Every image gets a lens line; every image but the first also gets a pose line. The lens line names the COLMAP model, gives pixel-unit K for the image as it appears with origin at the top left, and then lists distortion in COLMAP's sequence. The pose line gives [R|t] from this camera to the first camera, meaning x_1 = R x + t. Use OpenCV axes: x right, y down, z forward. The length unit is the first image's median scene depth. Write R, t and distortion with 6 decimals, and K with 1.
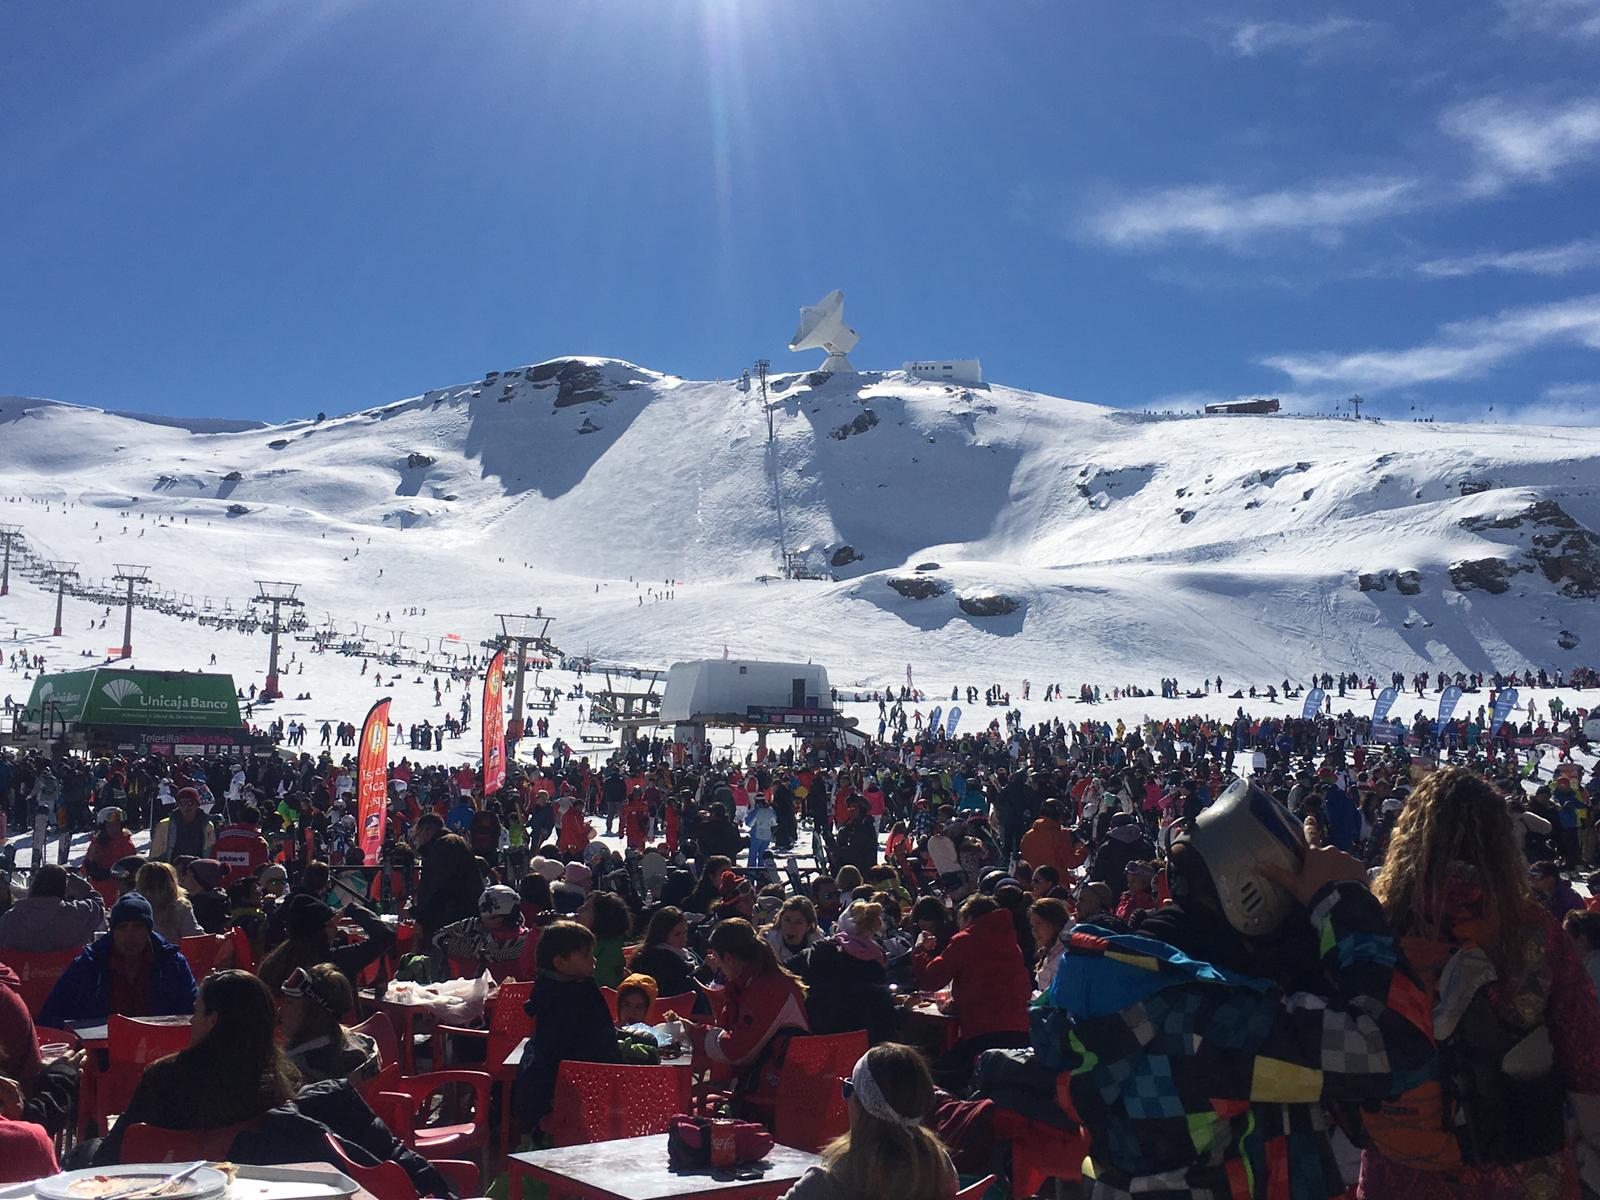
lens RADIAL K [[1753.9, 0, 791.6], [0, 1753.9, 583.0], [0, 0, 1]] dist [0.058803, -0.037781]
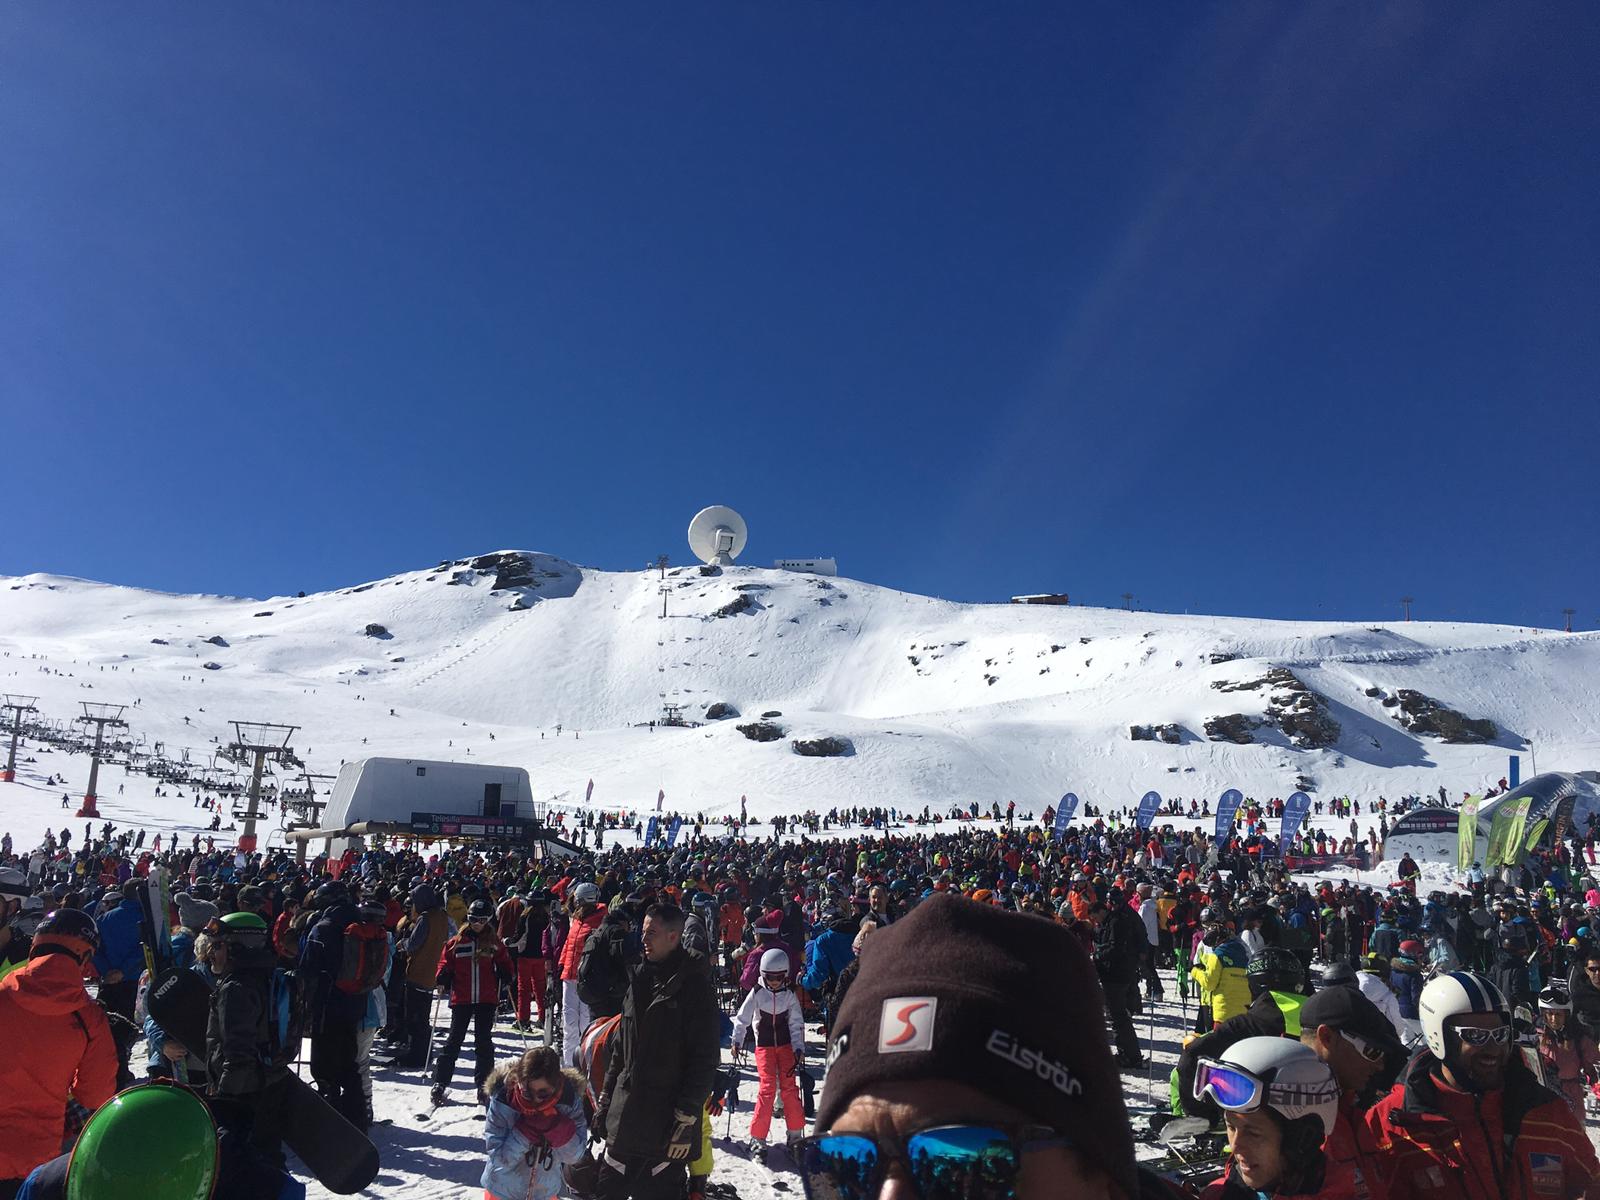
lens RADIAL K [[1333.2, 0, 786.4], [0, 1333.2, 602.2], [0, 0, 1]] dist [0.043658, -0.010074]
pose [[0.998143, 0.019299, 0.057779, 0.035226], [-0.013080, 0.994265, -0.106141, 0.010988], [-0.059496, 0.105188, 0.992671, 0.106759]]
